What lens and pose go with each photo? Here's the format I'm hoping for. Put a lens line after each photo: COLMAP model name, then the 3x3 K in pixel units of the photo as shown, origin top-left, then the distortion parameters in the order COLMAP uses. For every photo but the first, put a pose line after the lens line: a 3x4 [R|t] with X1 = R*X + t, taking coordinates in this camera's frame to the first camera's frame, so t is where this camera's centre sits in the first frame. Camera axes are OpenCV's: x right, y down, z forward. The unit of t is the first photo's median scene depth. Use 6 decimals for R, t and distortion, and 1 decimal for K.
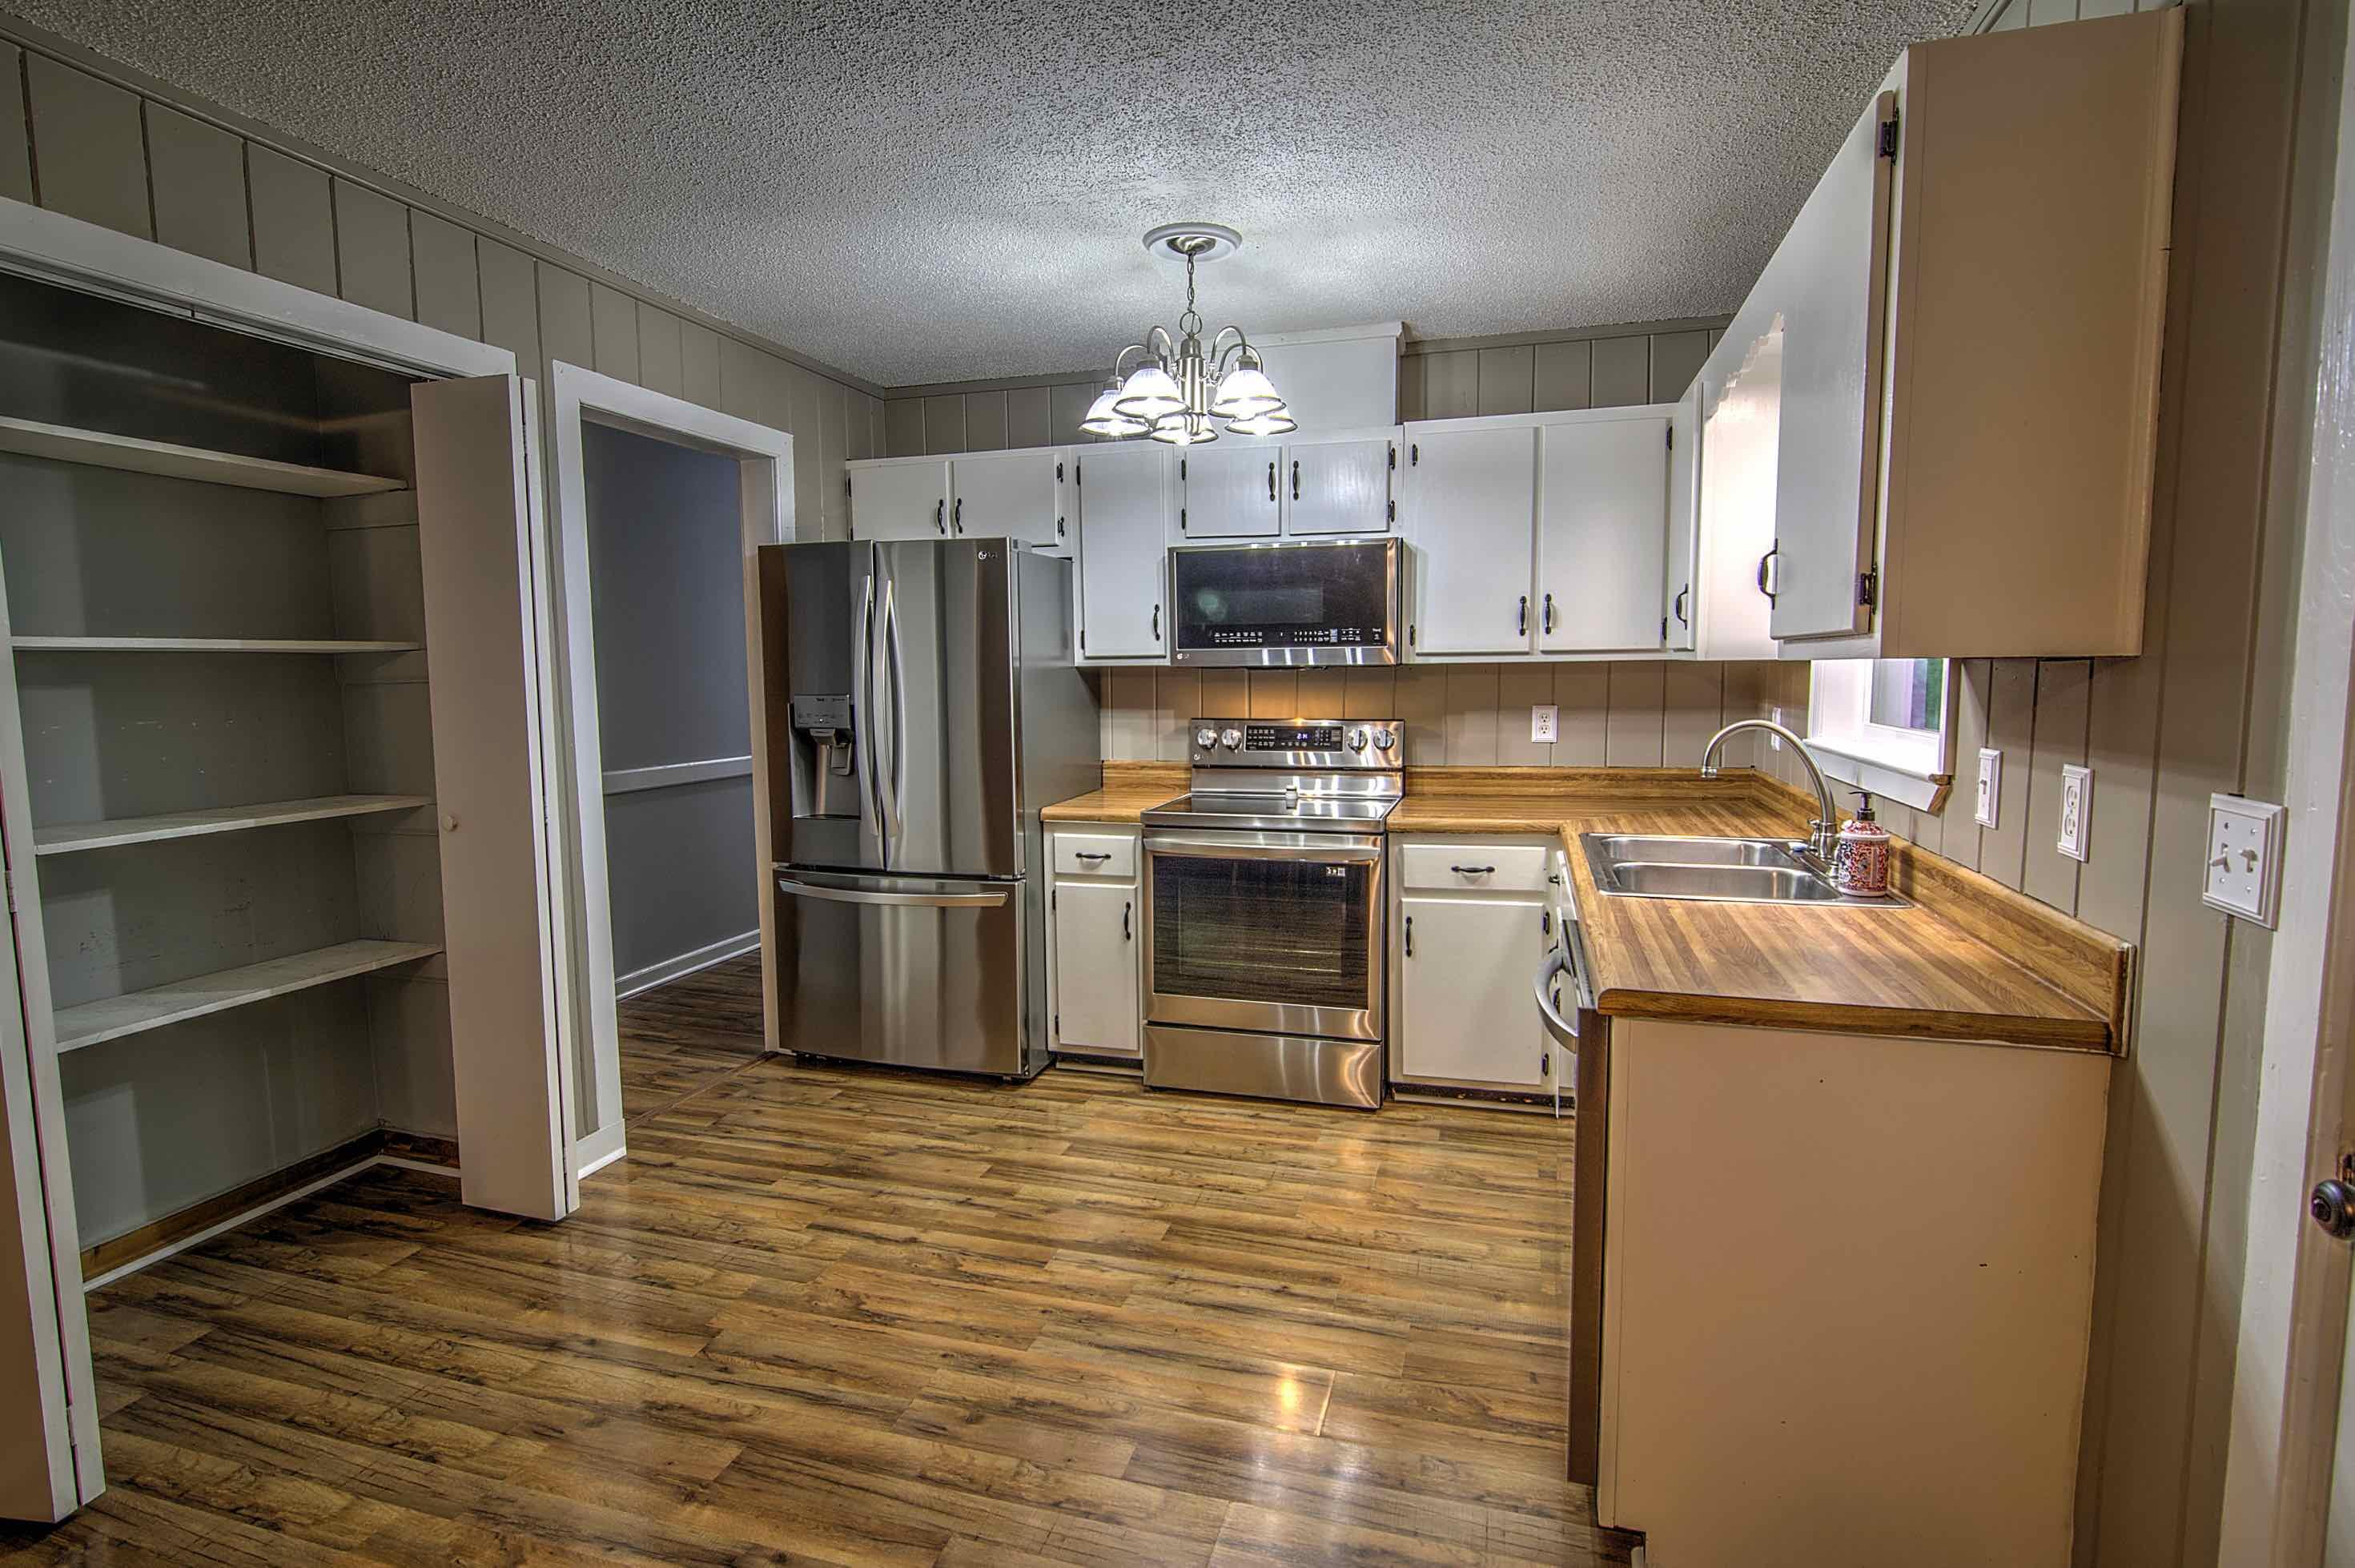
lens RADIAL K [[1151.1, 0, 1177.5], [0, 1151.1, 784.0], [0, 0, 1]] dist [0.000235, -0.000058]
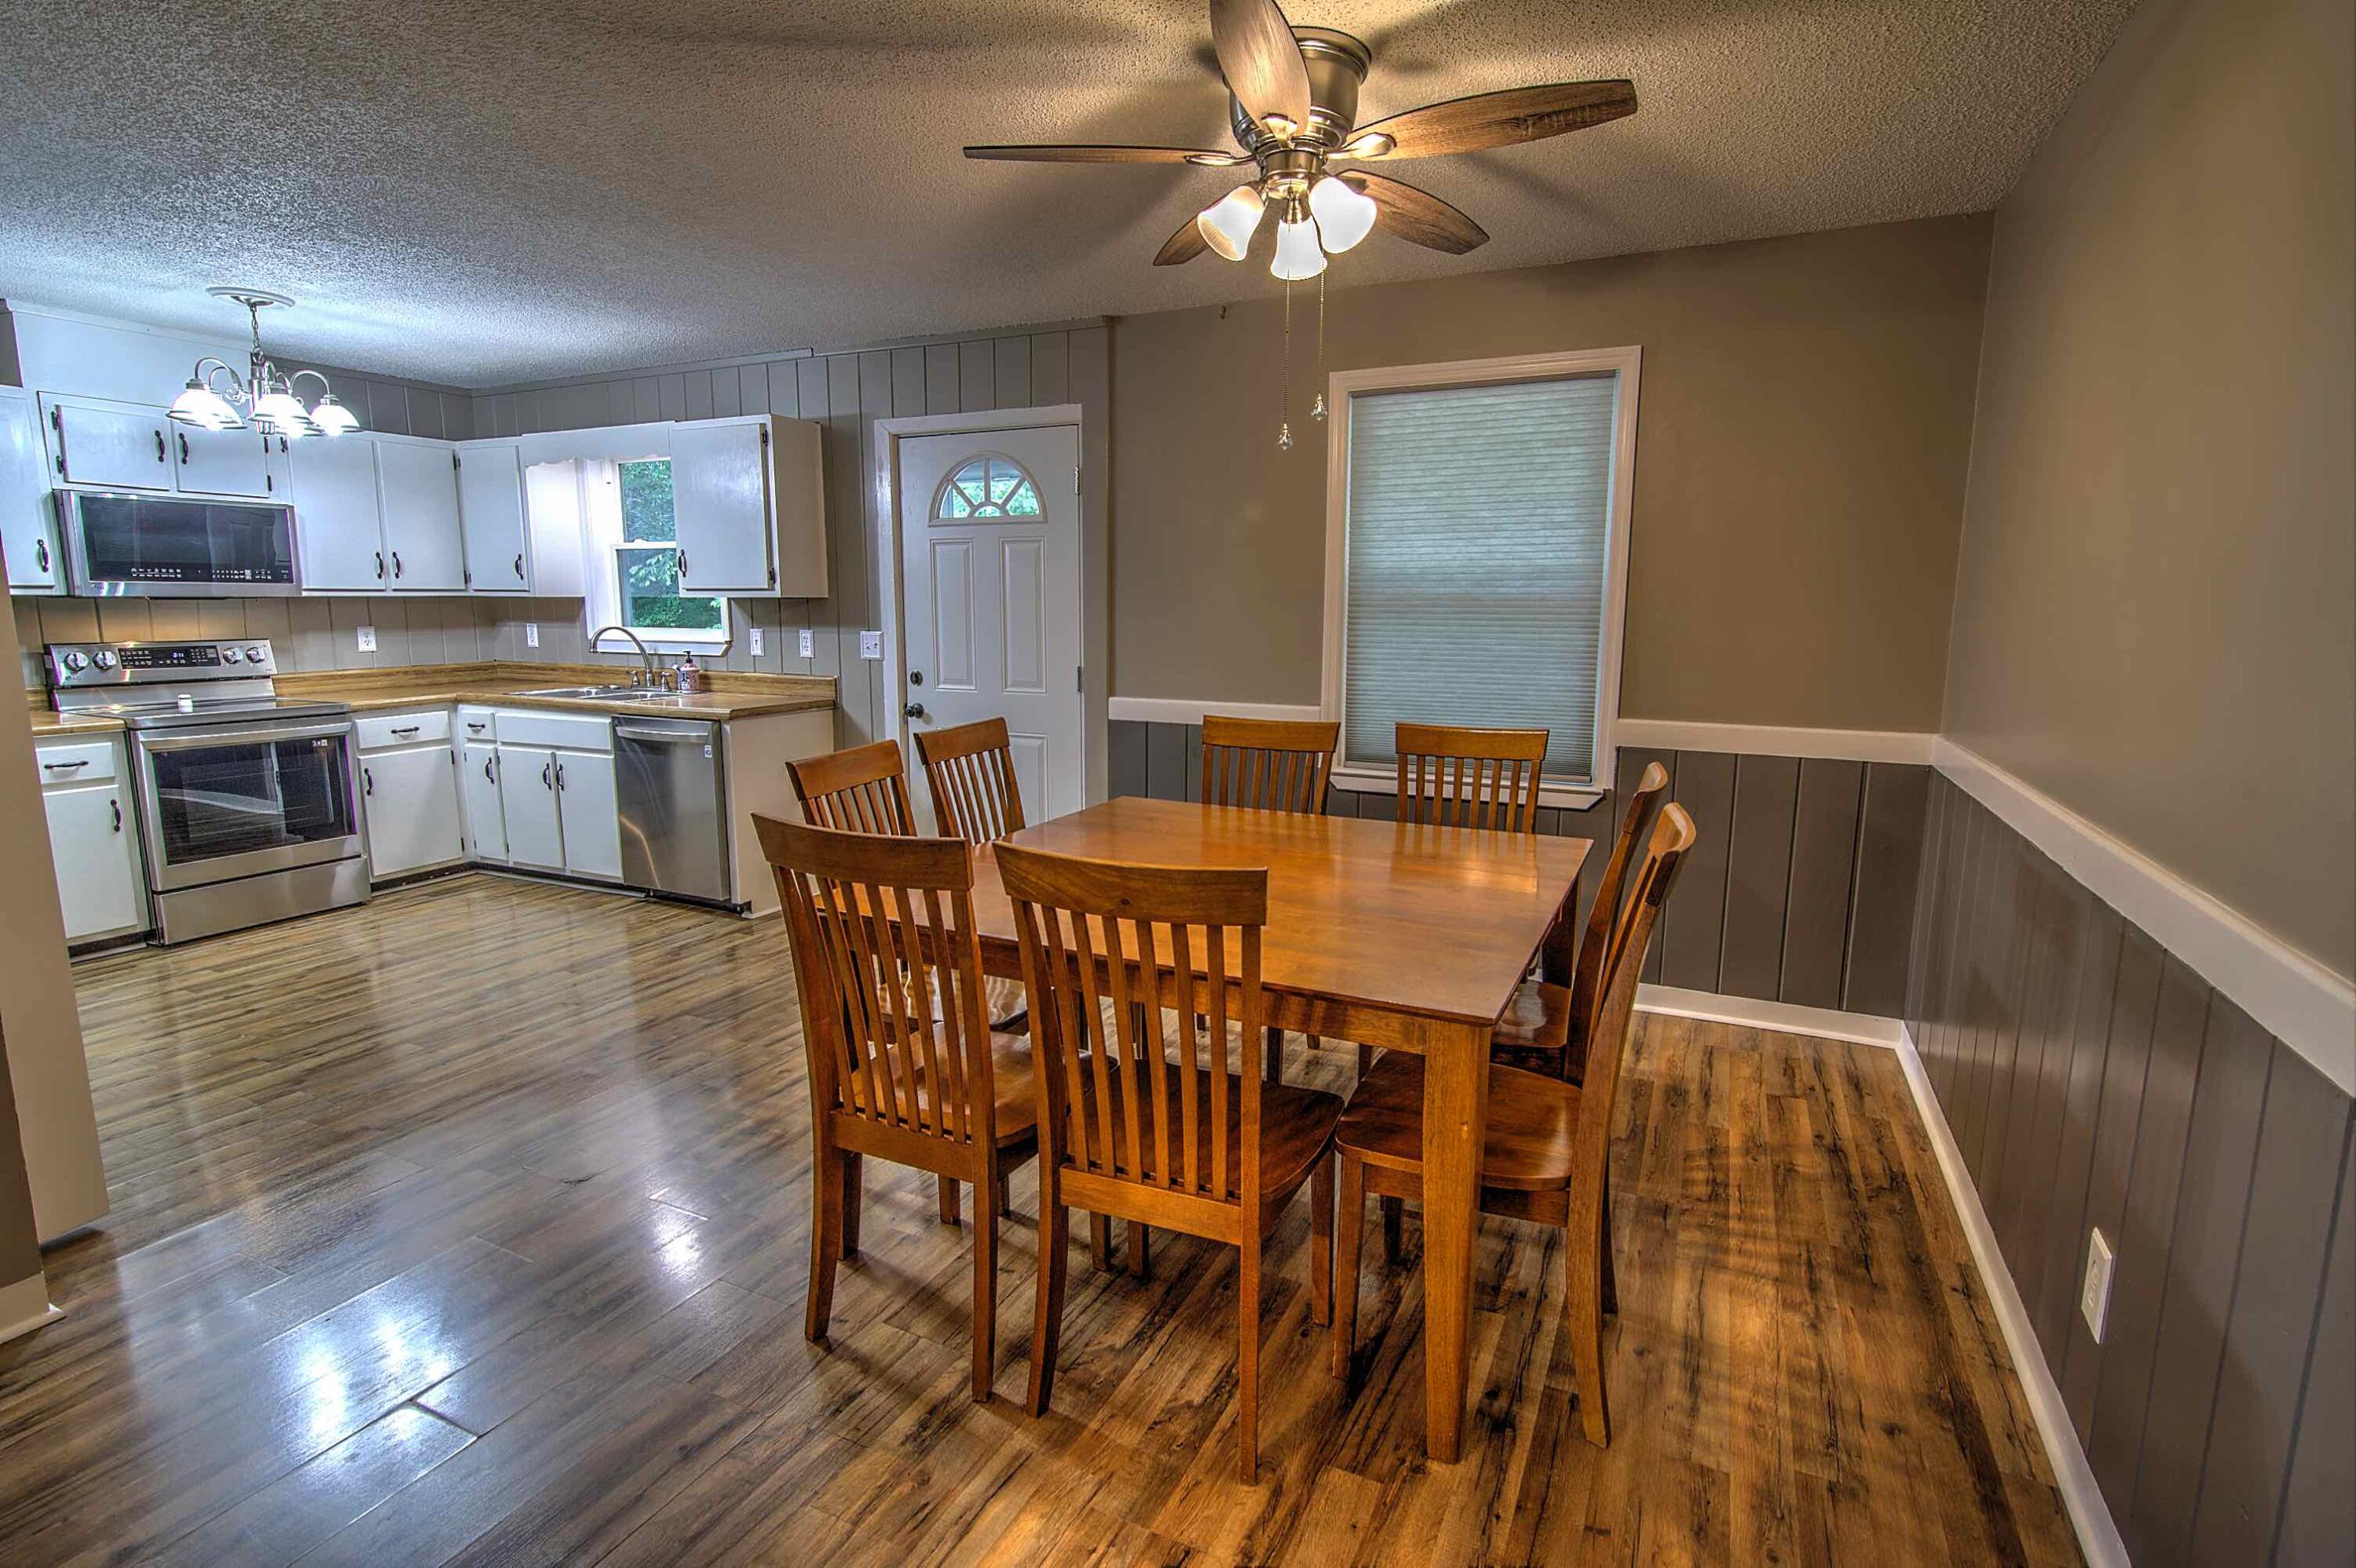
lens RADIAL K [[1151.5, 0, 1178.0], [0, 1151.5, 784.0], [0, 0, 1]] dist [0.000235, -0.000058]
pose [[0.168965, -0.147909, 0.974461, -1.042769], [0.095337, 0.986493, 0.133204, 0.036184], [-0.981000, 0.070396, 0.180784, -0.285383]]
